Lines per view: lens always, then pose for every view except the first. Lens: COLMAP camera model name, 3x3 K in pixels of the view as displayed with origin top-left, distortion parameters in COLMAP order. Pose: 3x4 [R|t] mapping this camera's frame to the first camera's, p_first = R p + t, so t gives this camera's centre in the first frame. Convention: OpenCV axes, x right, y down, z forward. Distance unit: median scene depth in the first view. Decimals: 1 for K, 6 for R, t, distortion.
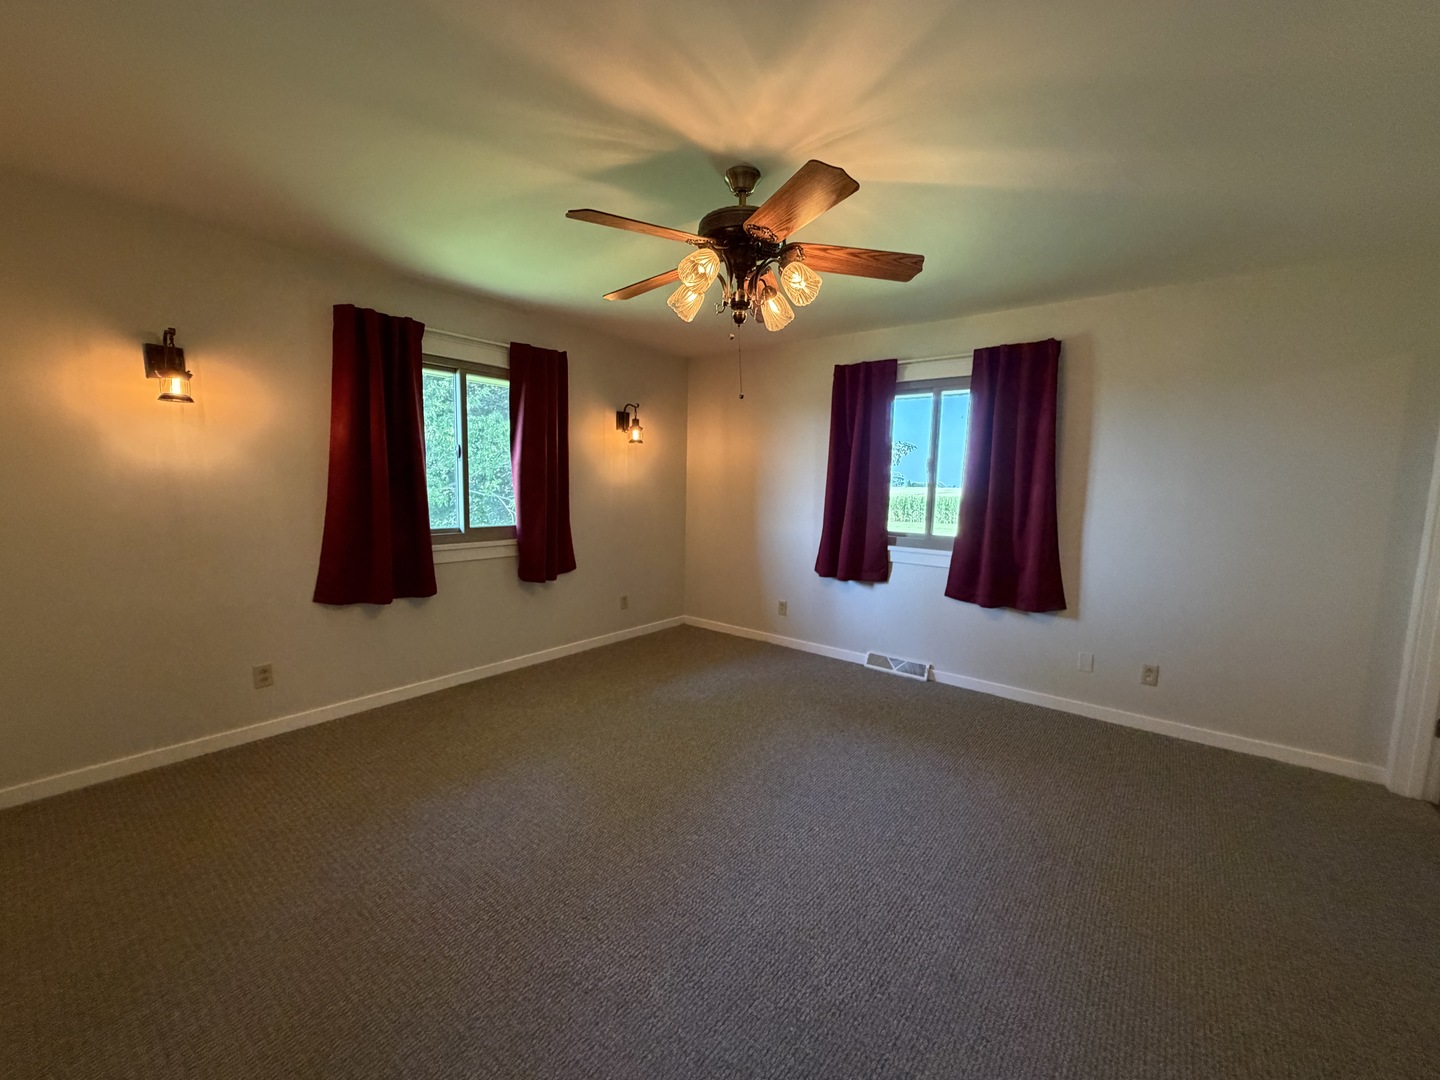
lens RADIAL K [[575.6, 0, 715.2], [0, 575.6, 539.3], [0, 0, 1]] dist [0.003082, -0.000091]
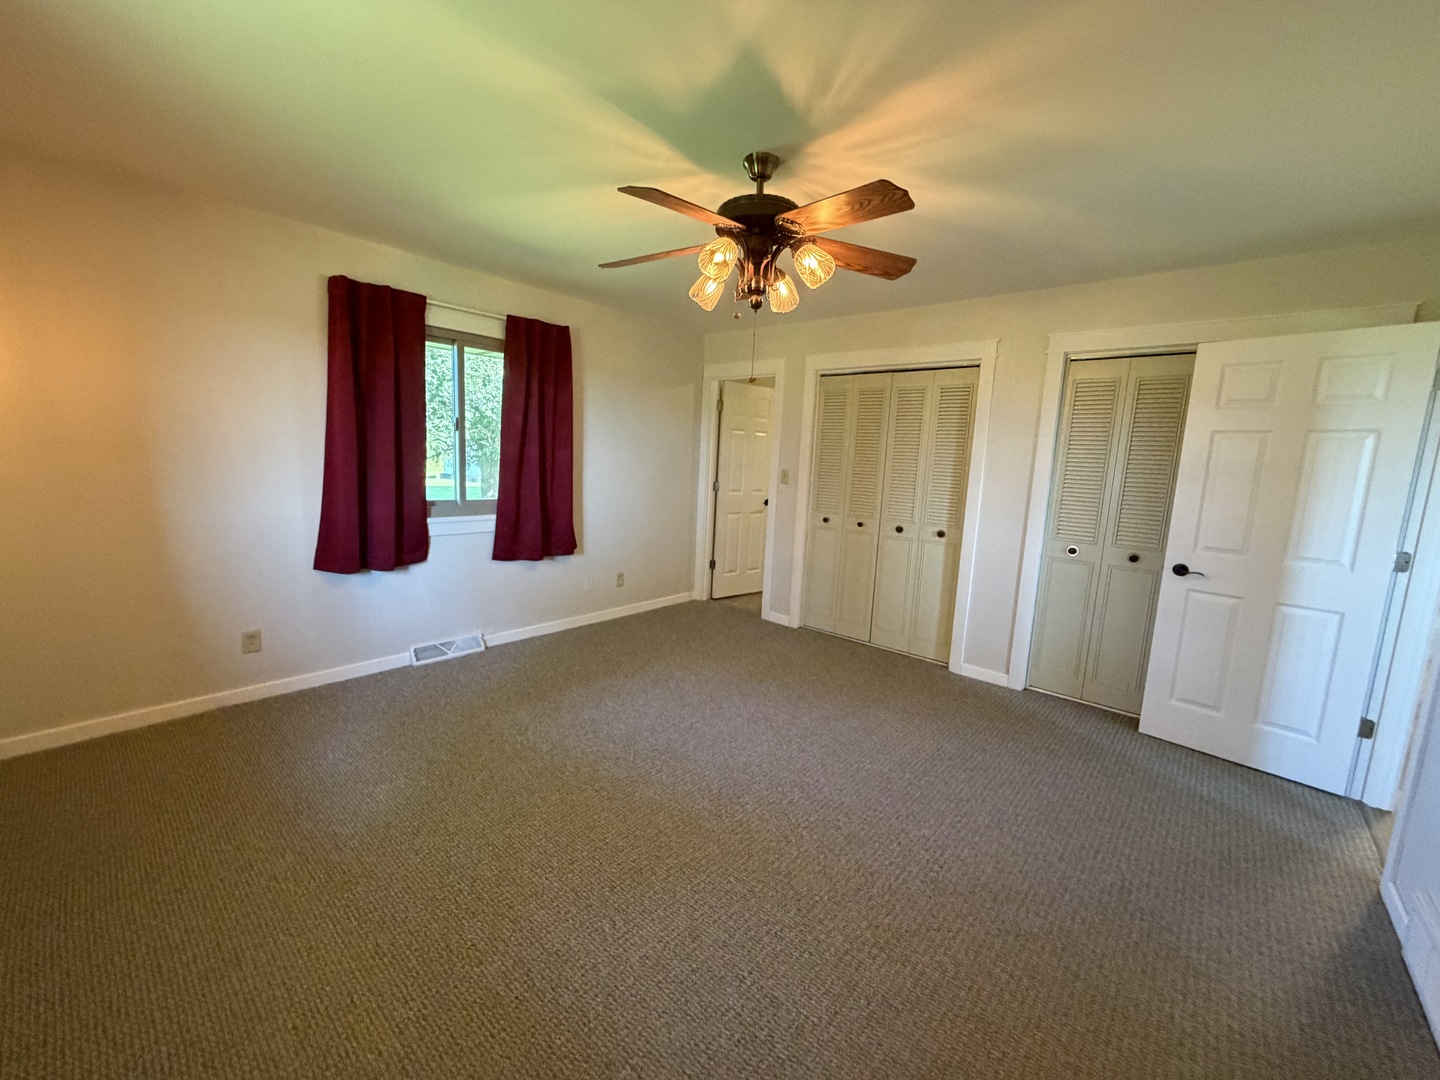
lens RADIAL K [[575.6, 0, 715.2], [0, 575.6, 539.3], [0, 0, 1]] dist [0.003082, -0.000091]
pose [[0.048902, -0.164771, 0.985119, -0.566732], [0.061722, 0.984912, 0.161673, -0.075605], [-0.996895, 0.052897, 0.058335, 0.561148]]
